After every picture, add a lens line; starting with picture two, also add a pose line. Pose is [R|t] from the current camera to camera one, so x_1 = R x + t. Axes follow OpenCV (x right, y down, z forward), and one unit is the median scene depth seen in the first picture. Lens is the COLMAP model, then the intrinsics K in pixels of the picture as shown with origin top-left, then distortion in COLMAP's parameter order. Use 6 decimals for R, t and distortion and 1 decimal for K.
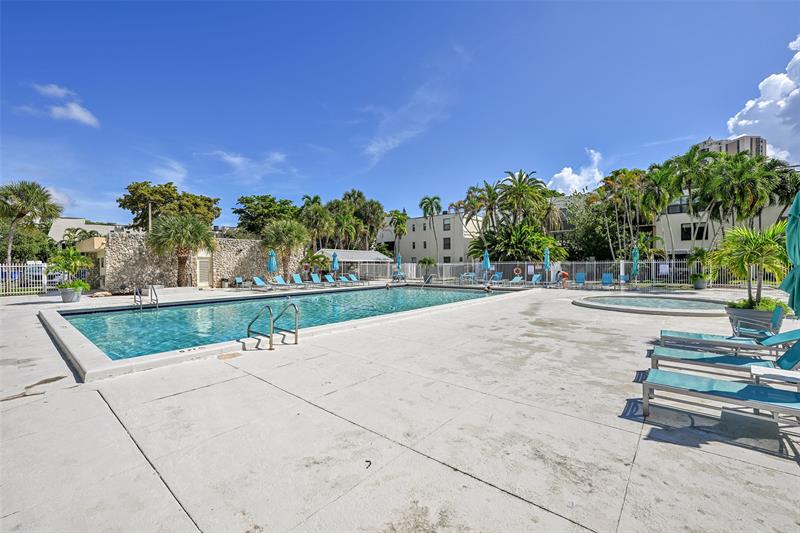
lens RADIAL K [[332.6, 0, 399.1], [0, 332.6, 266.4], [0, 0, 1]] dist [-0.001039, 0.000588]
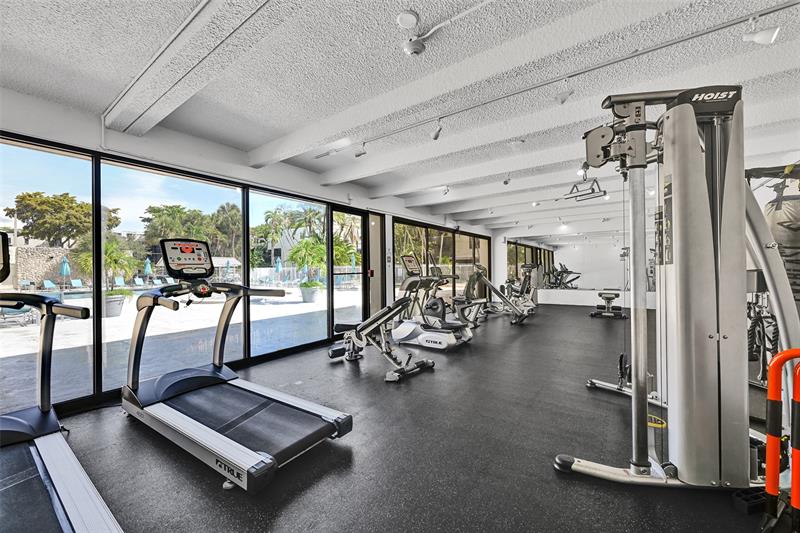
lens RADIAL K [[313.0, 0, 398.9], [0, 313.0, 266.7], [0, 0, 1]] dist [0.000542, 0.000097]
pose [[0.996649, -0.006614, 0.081524, 0.278246], [0.007519, 0.999913, -0.010792, 0.002147], [-0.081445, 0.011369, 0.996613, -0.080528]]
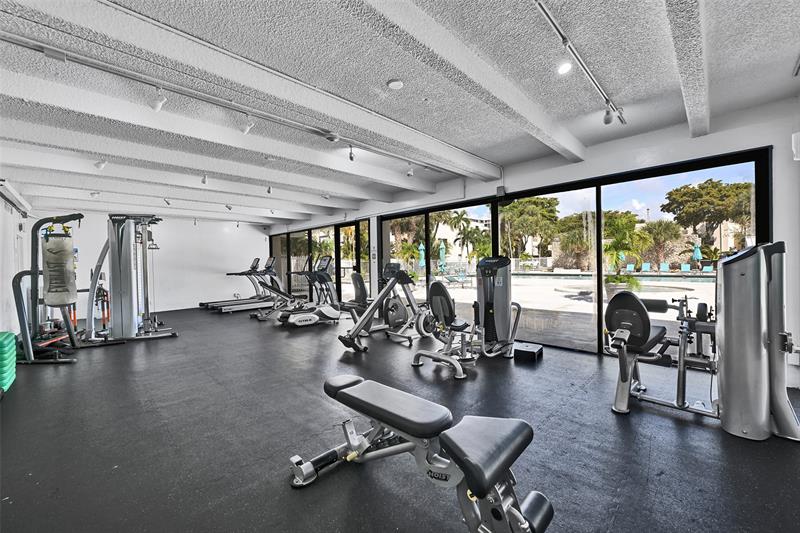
lens RADIAL K [[313.0, 0, 402.0], [0, 313.0, 263.8], [0, 0, 1]] dist [0.000542, 0.000097]
pose [[-0.088666, 0.014941, -0.995949, 0.426921], [0.012480, 0.999826, 0.013888, -0.000609], [0.995983, -0.011198, -0.088837, 0.071471]]
